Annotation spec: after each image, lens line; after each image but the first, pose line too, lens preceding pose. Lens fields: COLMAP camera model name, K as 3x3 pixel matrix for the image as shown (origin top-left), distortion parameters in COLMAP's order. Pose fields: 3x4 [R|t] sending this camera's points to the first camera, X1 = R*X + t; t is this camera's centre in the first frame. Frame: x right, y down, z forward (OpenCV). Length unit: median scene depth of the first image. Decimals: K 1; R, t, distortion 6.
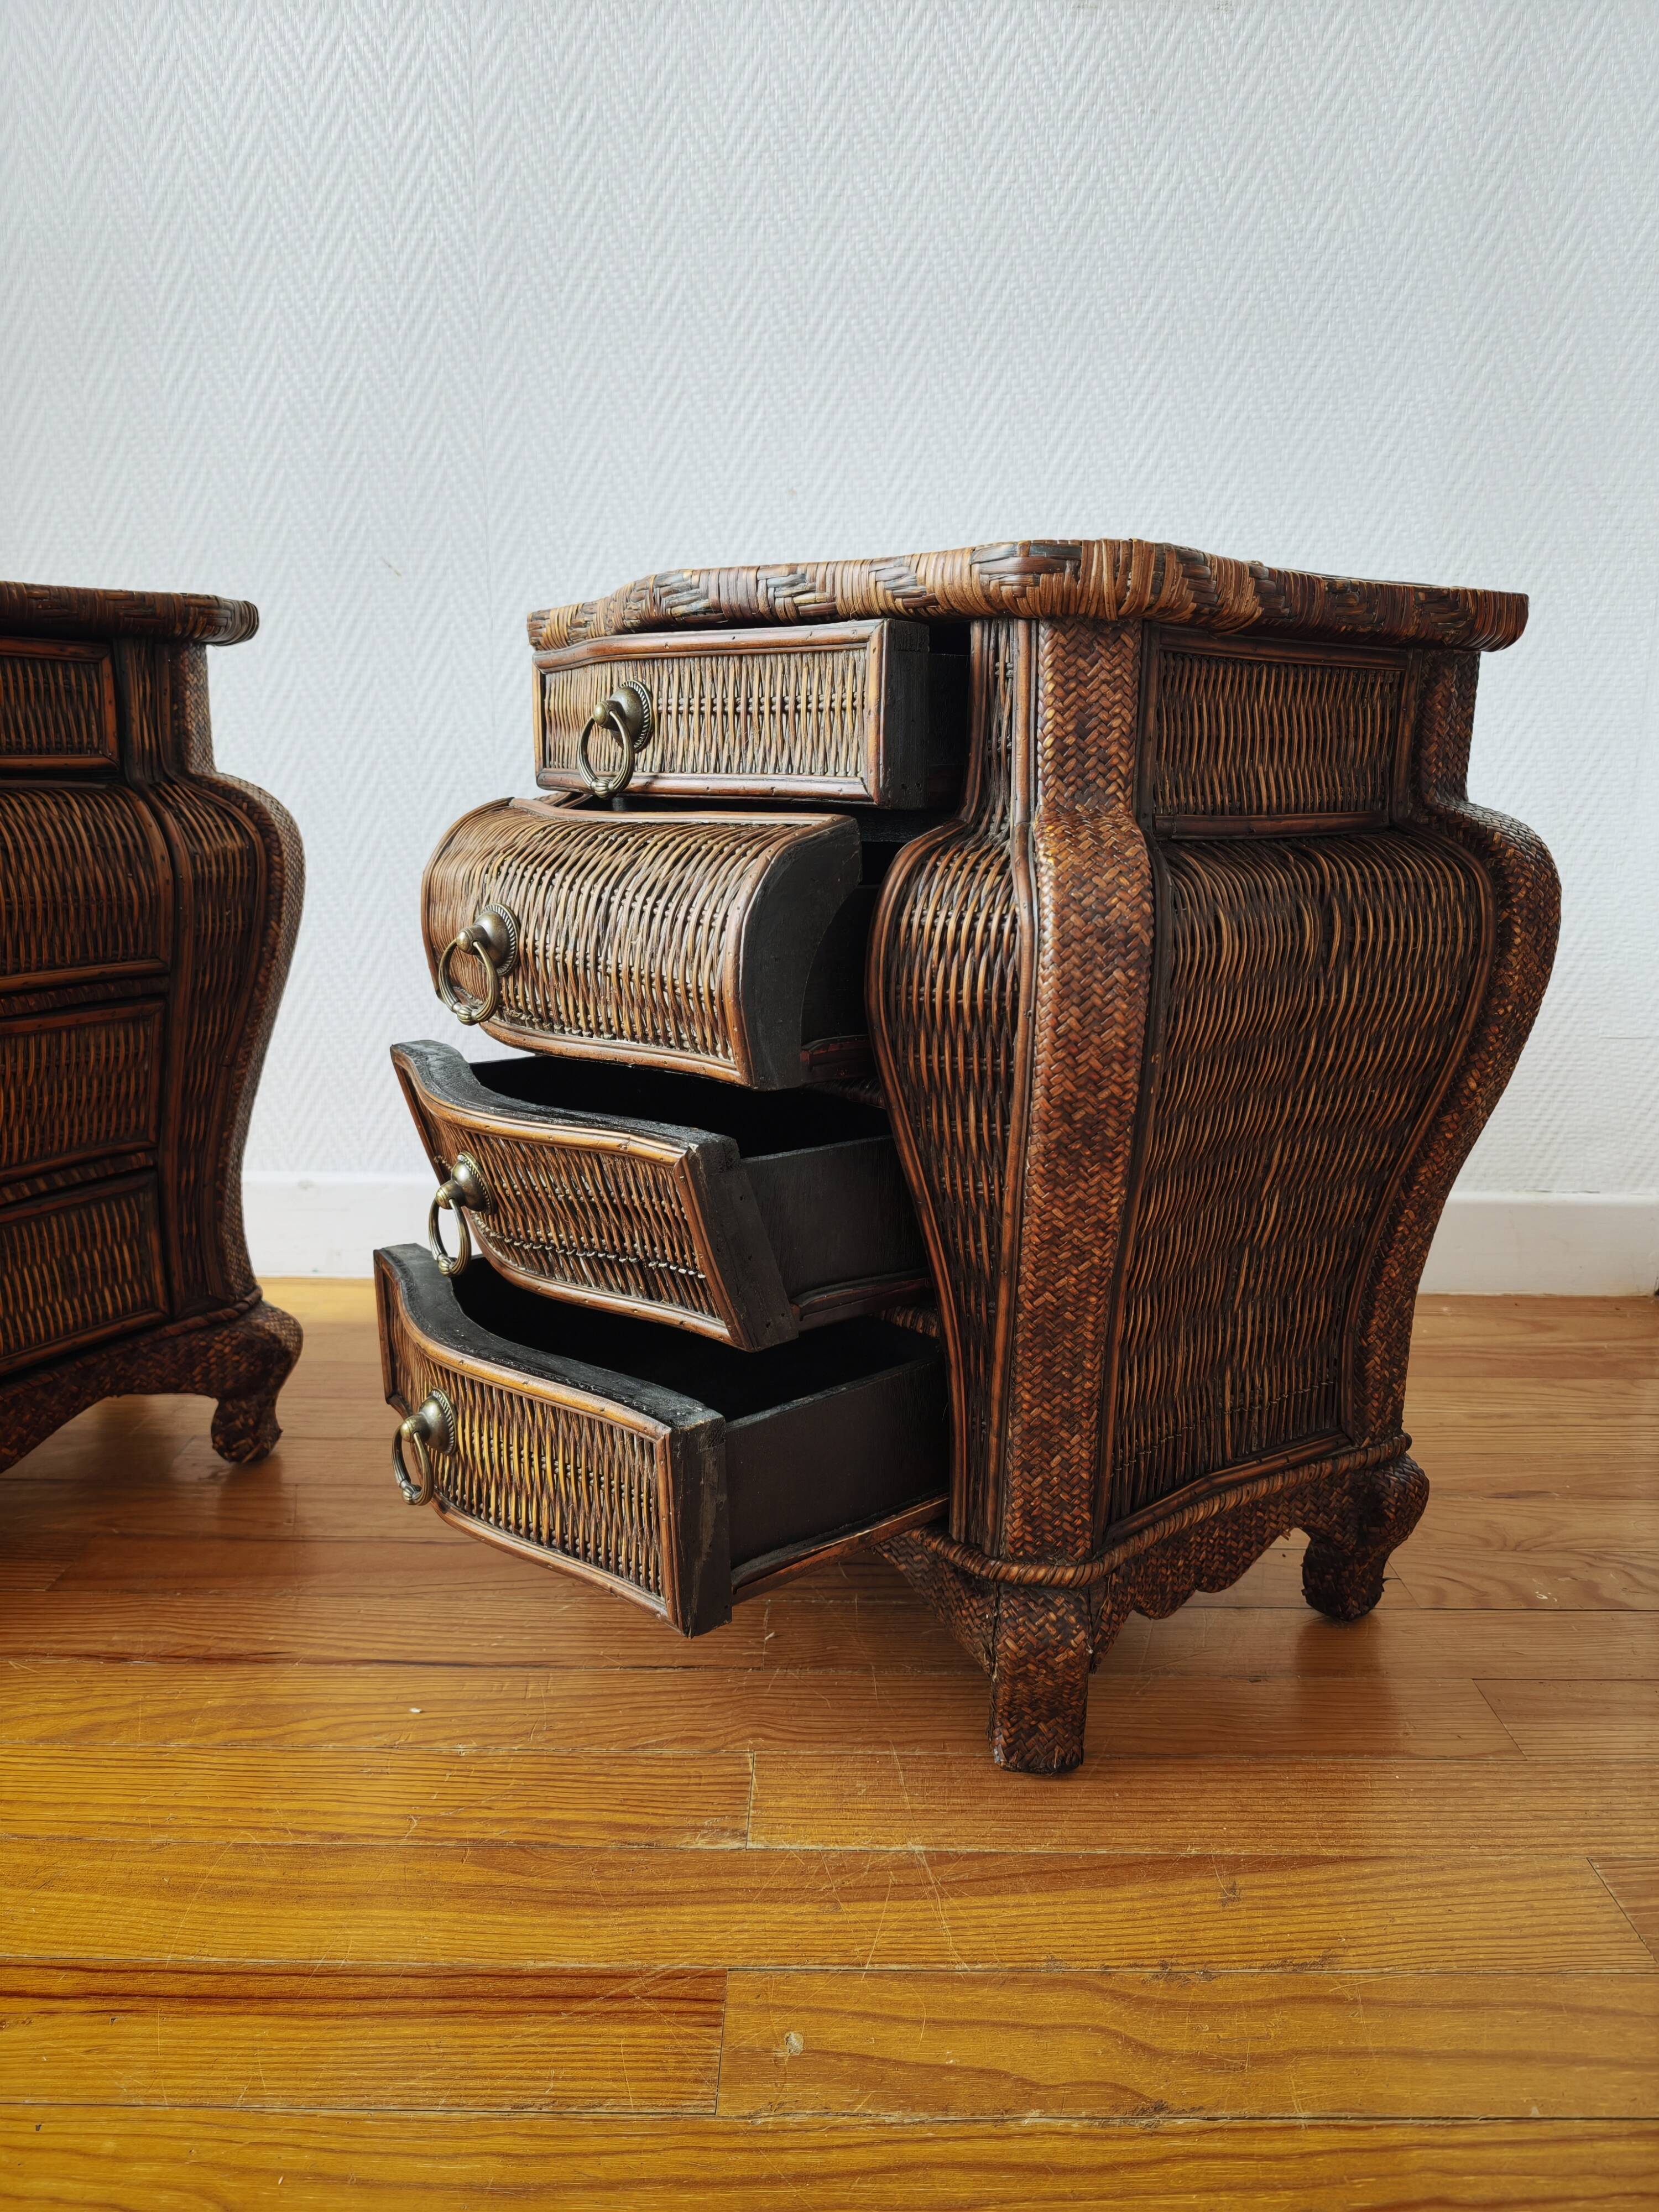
lens RADIAL K [[1564.6, 0, 839.3], [0, 1564.6, 1106.1], [0, 0, 1]] dist [0.005444, -0.021816]
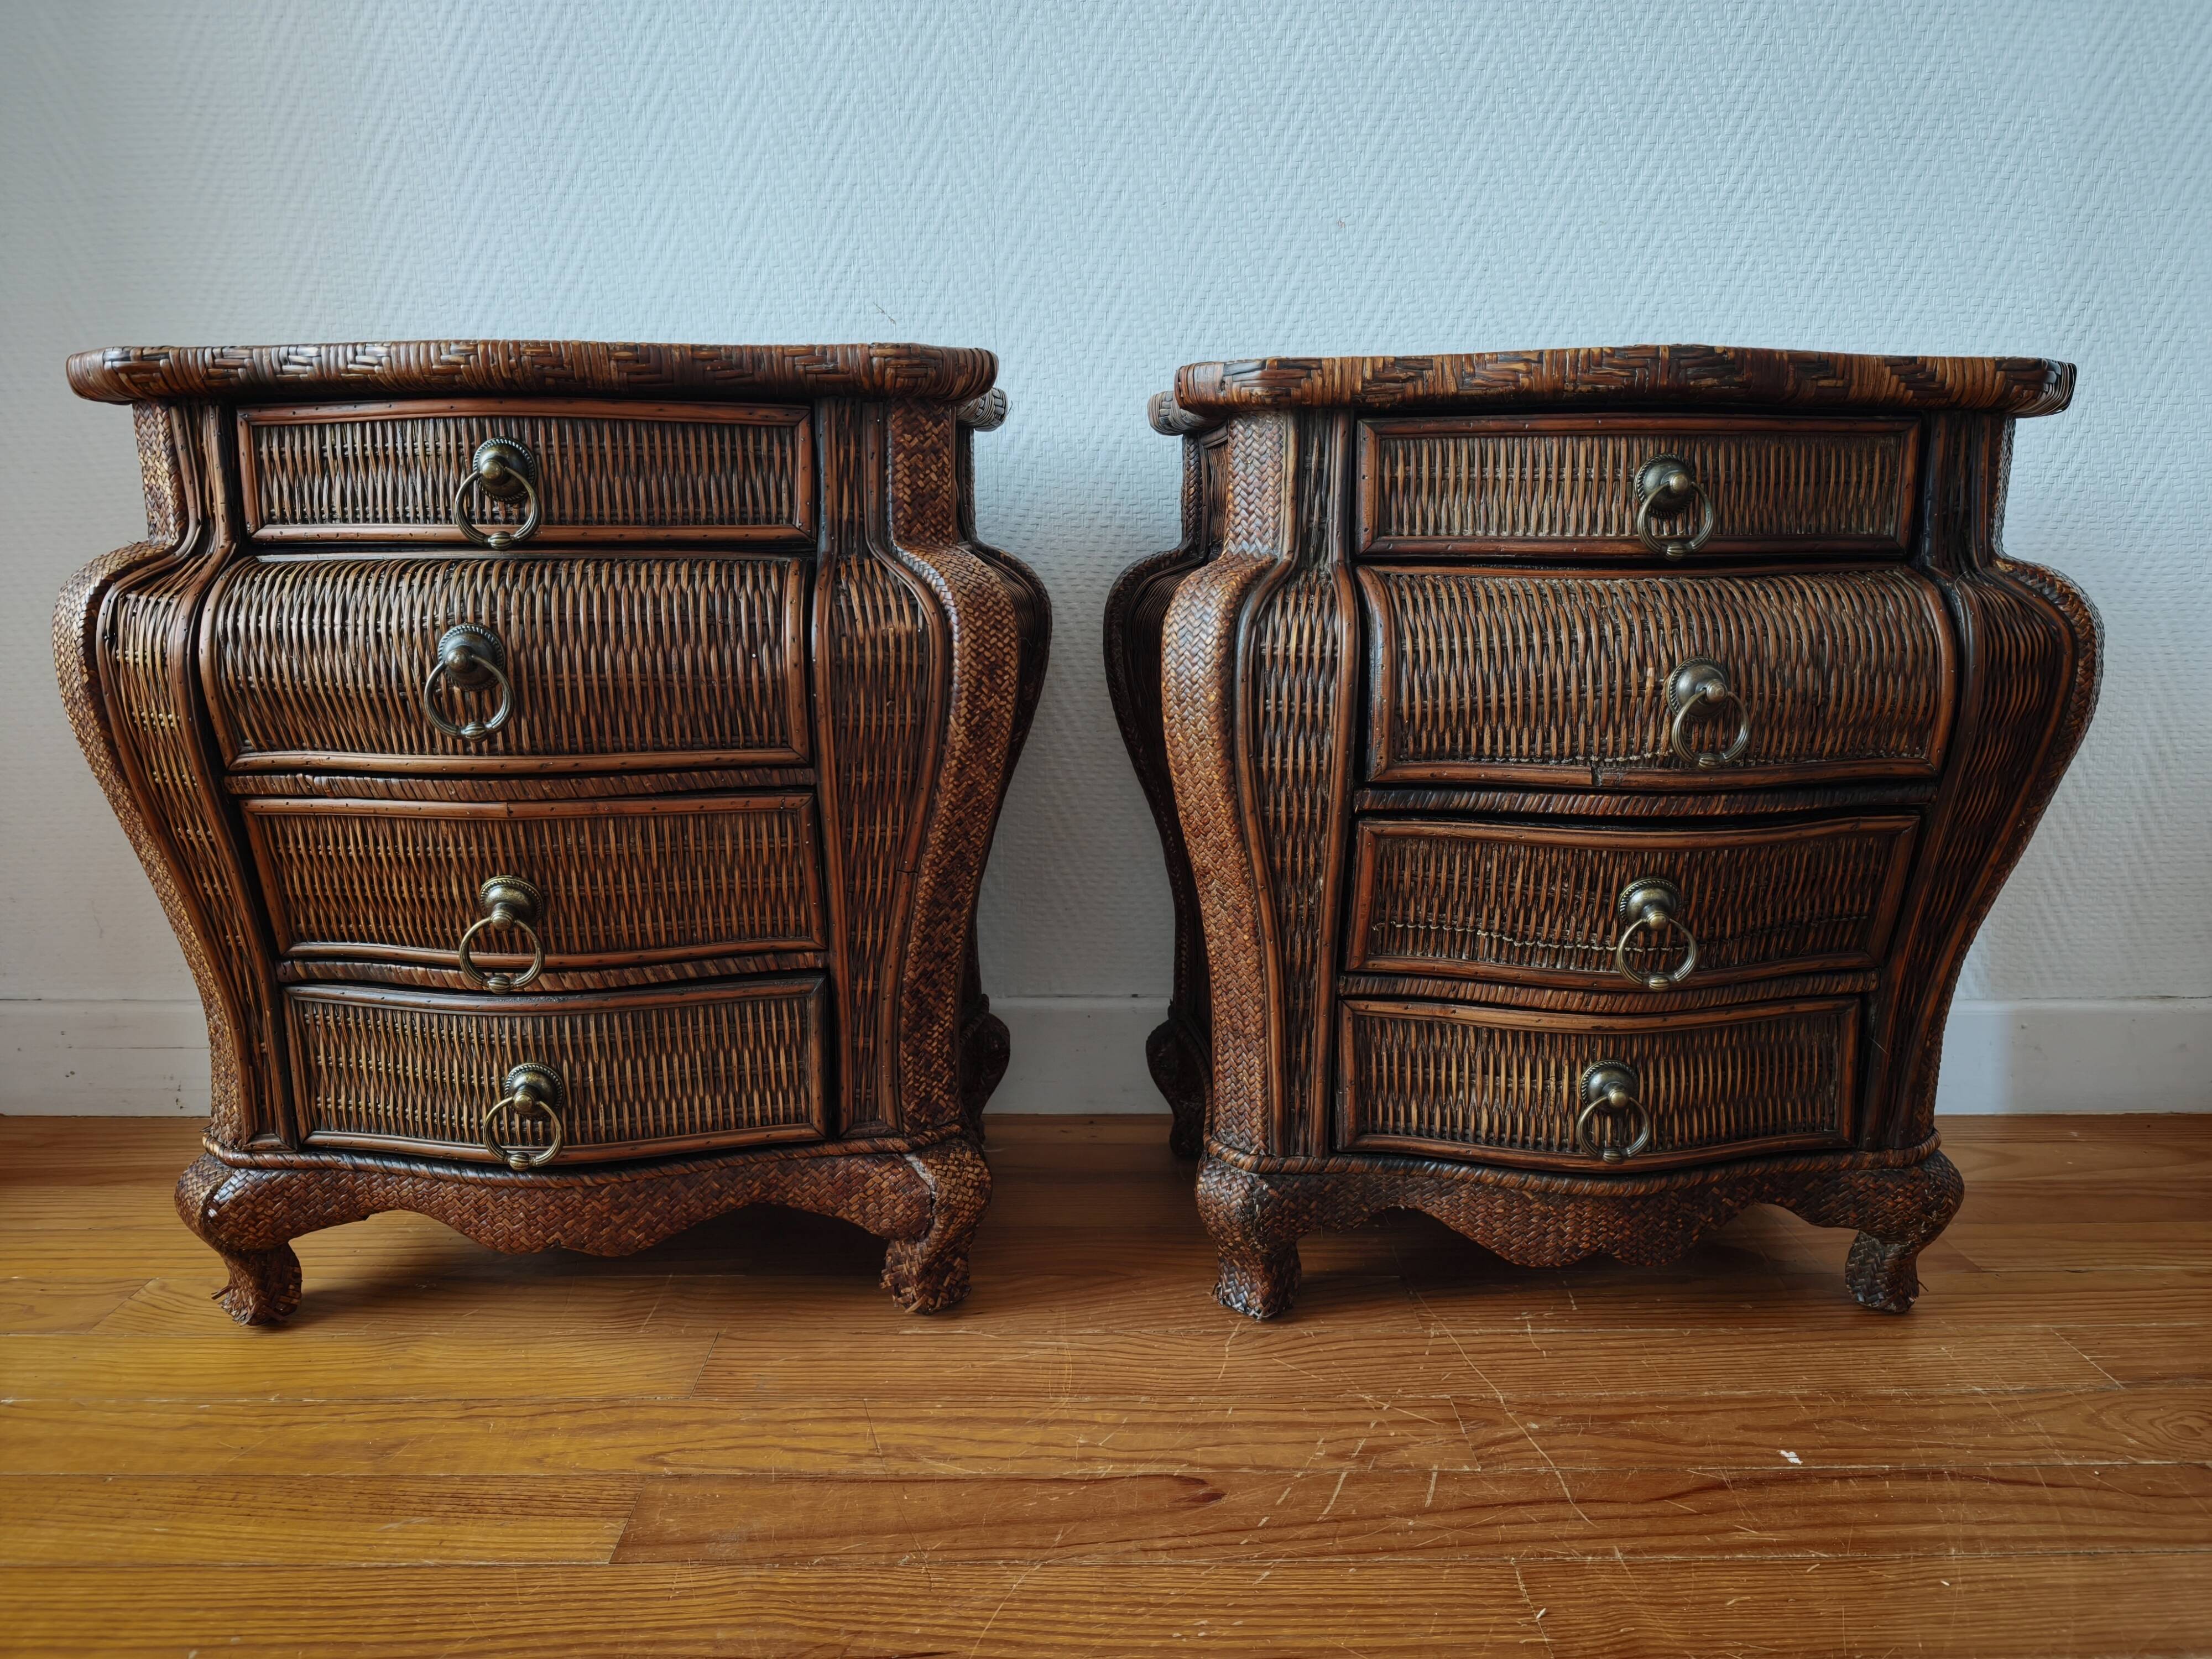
lens RADIAL K [[1564.6, 0, 1082.7], [0, 1564.6, 826.3], [0, 0, 1]] dist [0.005444, -0.021816]
pose [[0.999836, -0.014486, 0.010834, -0.198615], [0.014896, 0.999139, -0.038711, -0.020449], [-0.010264, 0.038866, 0.999192, 0.135924]]
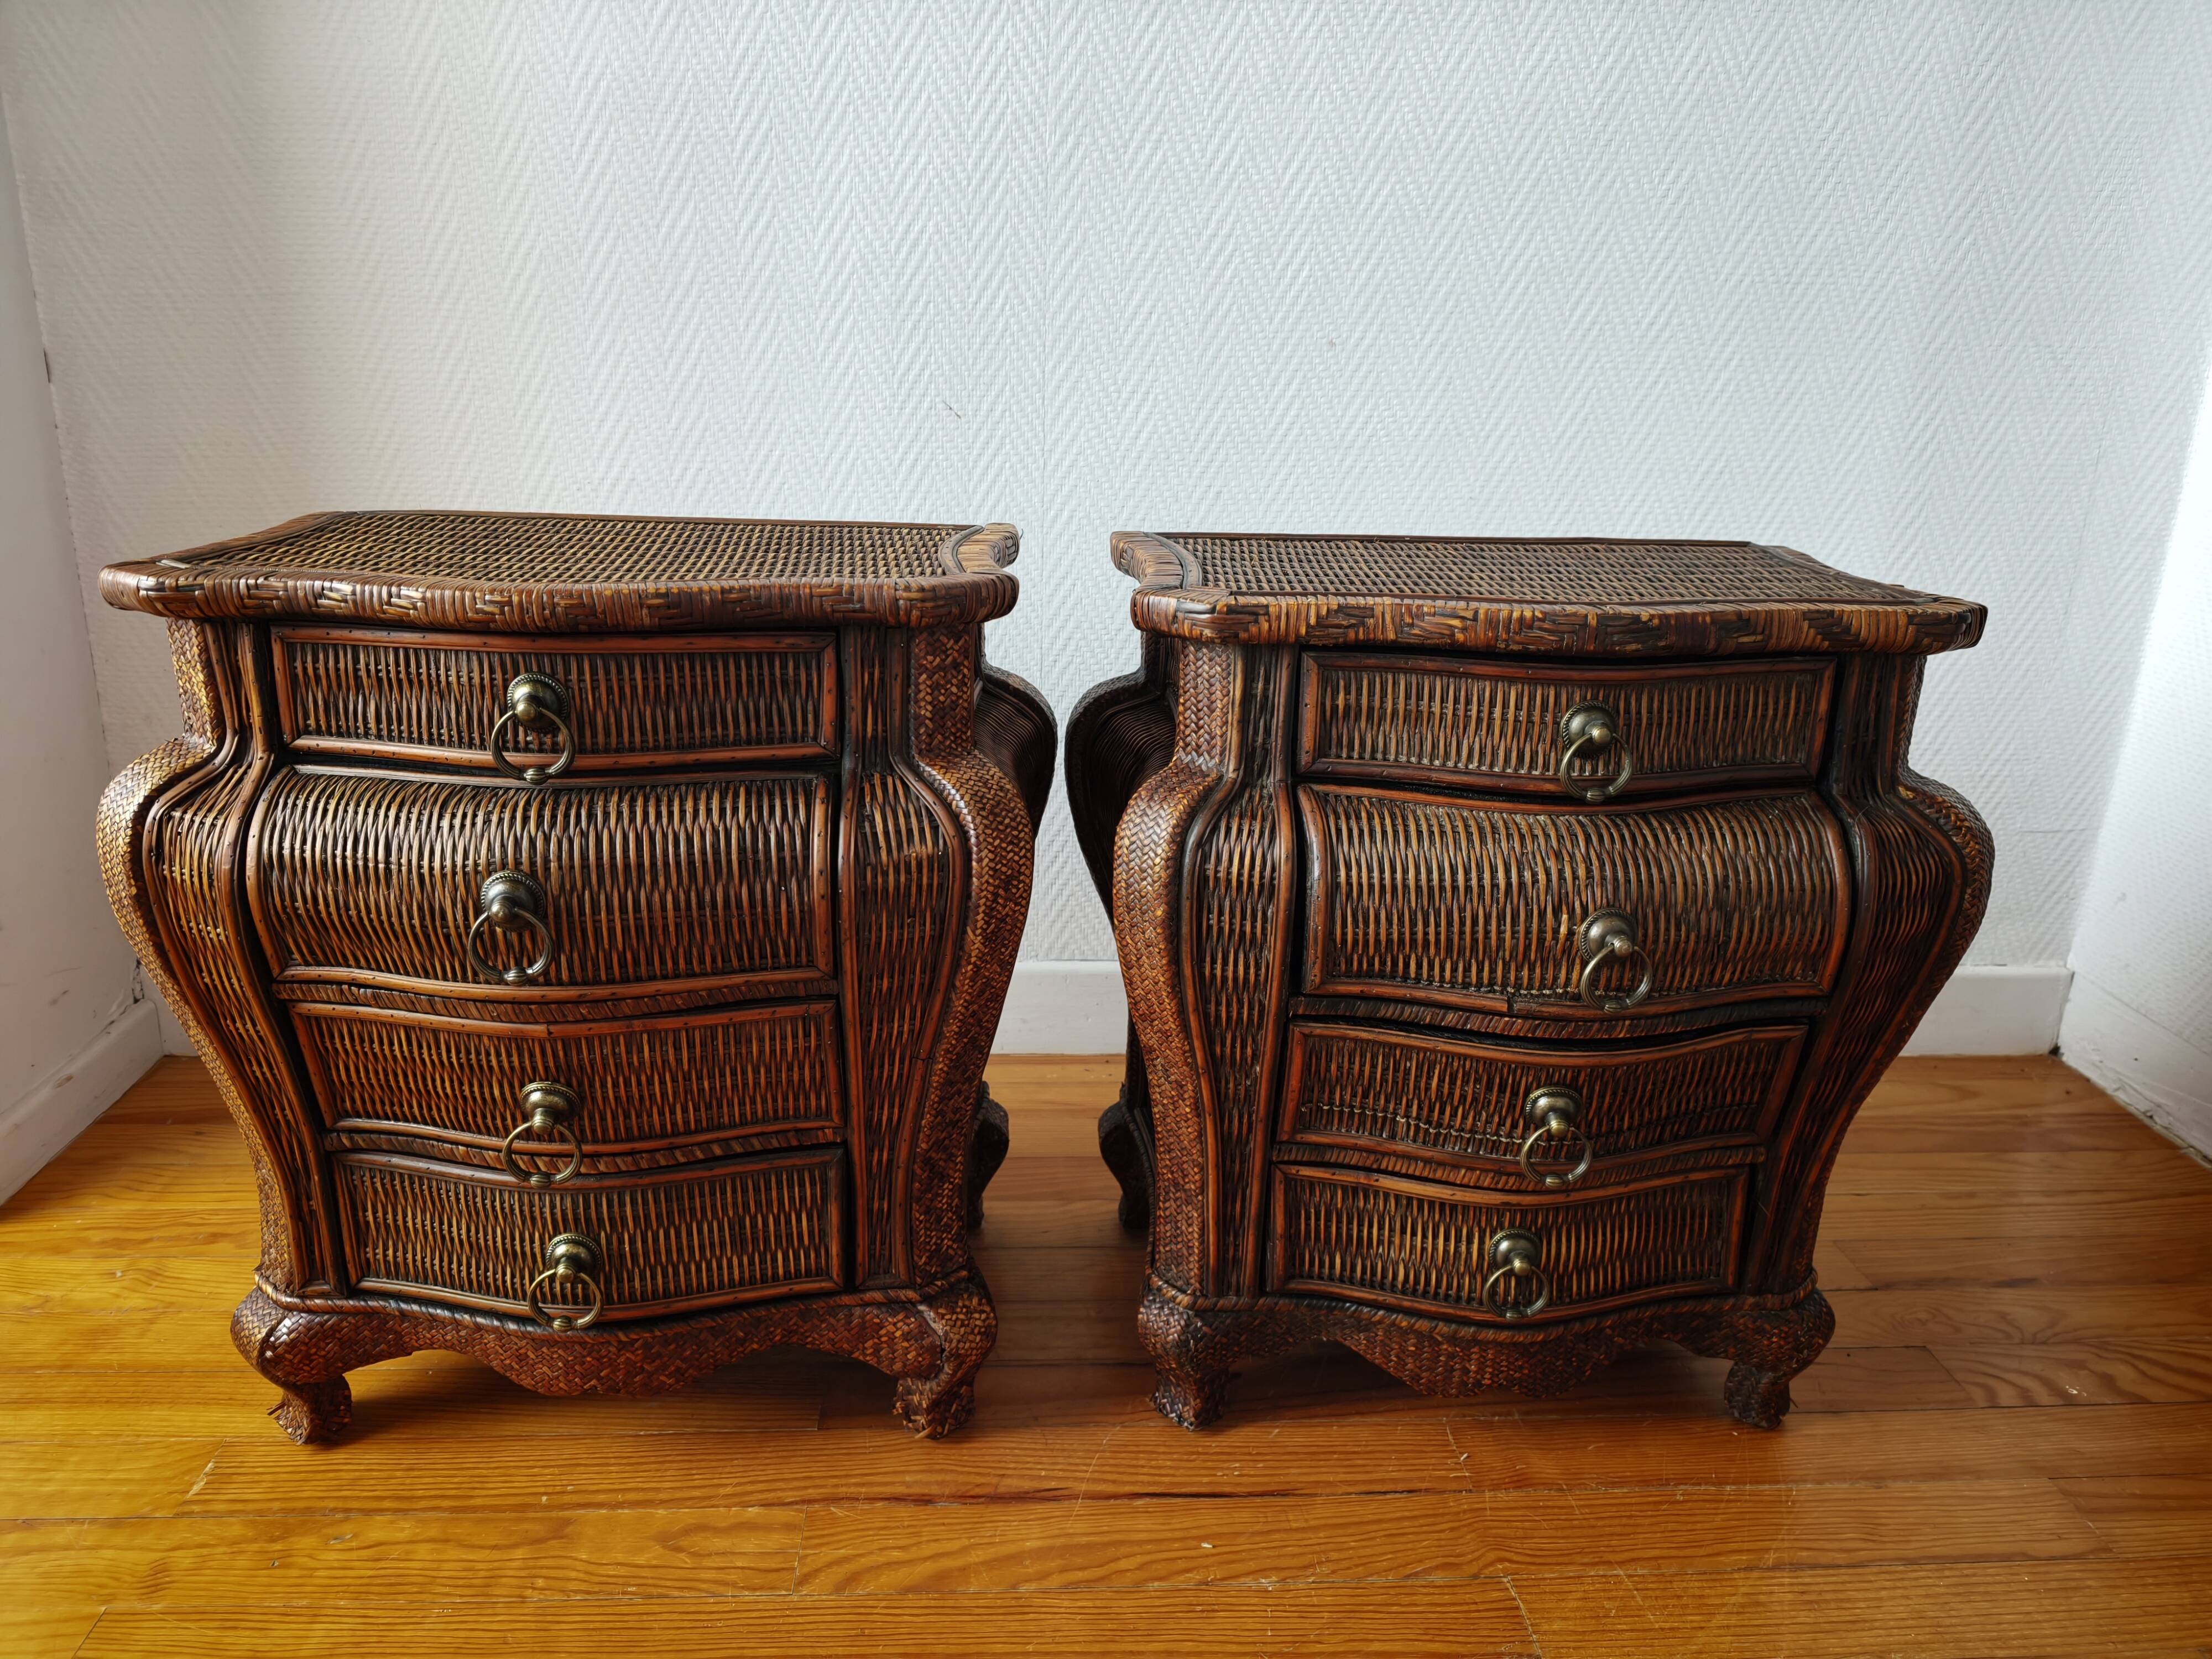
lens RADIAL K [[1564.6, 0, 1095.8], [0, 1564.6, 808.1], [0, 0, 1]] dist [0.005444, -0.021816]
pose [[0.998141, -0.006394, 0.060610, -0.268890], [0.001842, 0.997192, 0.074865, -0.163084], [-0.060918, -0.074614, 0.995350, -0.080744]]
